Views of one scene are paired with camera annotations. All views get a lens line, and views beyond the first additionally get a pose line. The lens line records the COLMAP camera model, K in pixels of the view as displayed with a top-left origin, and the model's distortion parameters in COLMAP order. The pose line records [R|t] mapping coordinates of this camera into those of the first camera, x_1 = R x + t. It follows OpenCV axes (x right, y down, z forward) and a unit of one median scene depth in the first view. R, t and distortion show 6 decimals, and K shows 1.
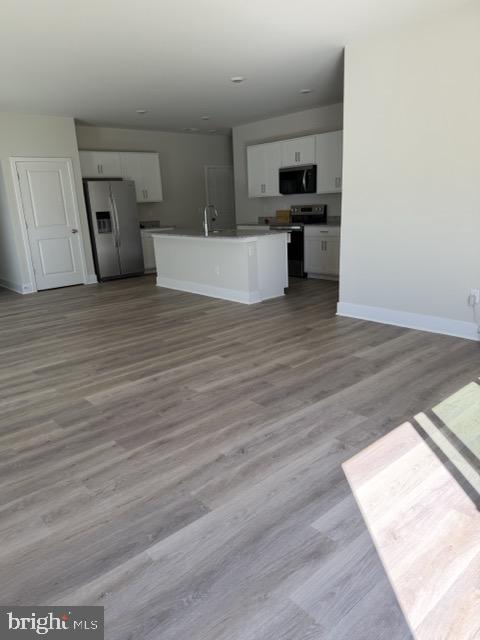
lens RADIAL K [[452.6, 0, 240.4], [0, 452.6, 326.5], [0, 0, 1]] dist [0.074505, -0.085782]
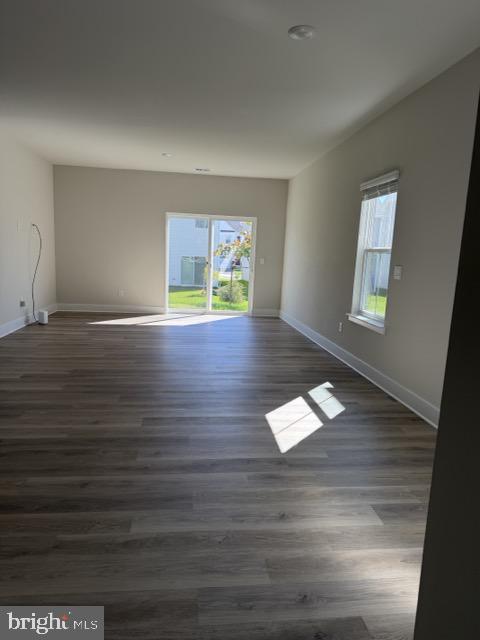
lens RADIAL K [[452.6, 0, 239.8], [0, 452.6, 322.3], [0, 0, 1]] dist [0.074505, -0.085782]
pose [[-0.827270, -0.073372, 0.556993, -0.627227], [0.147889, 0.928027, 0.341899, -0.253635], [-0.541990, 0.365216, -0.756878, 1.032648]]
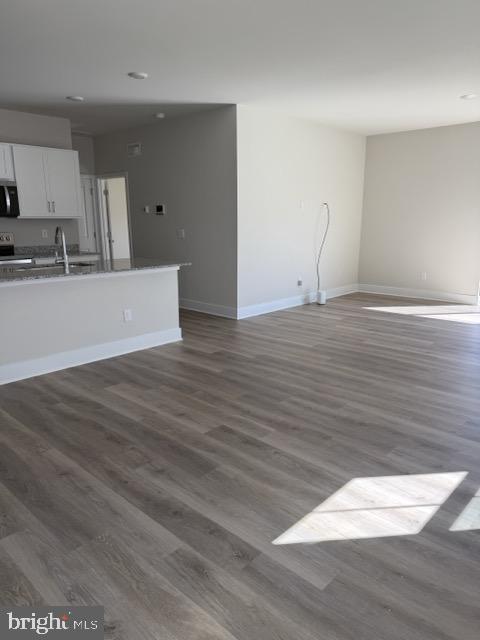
lens RADIAL K [[452.6, 0, 238.9], [0, 452.6, 318.6], [0, 0, 1]] dist [0.074505, -0.085782]
pose [[-0.102058, -0.165549, 0.980907, -0.675404], [0.273292, 0.943448, 0.187662, -0.178111], [-0.956502, 0.287226, -0.051043, 0.744230]]
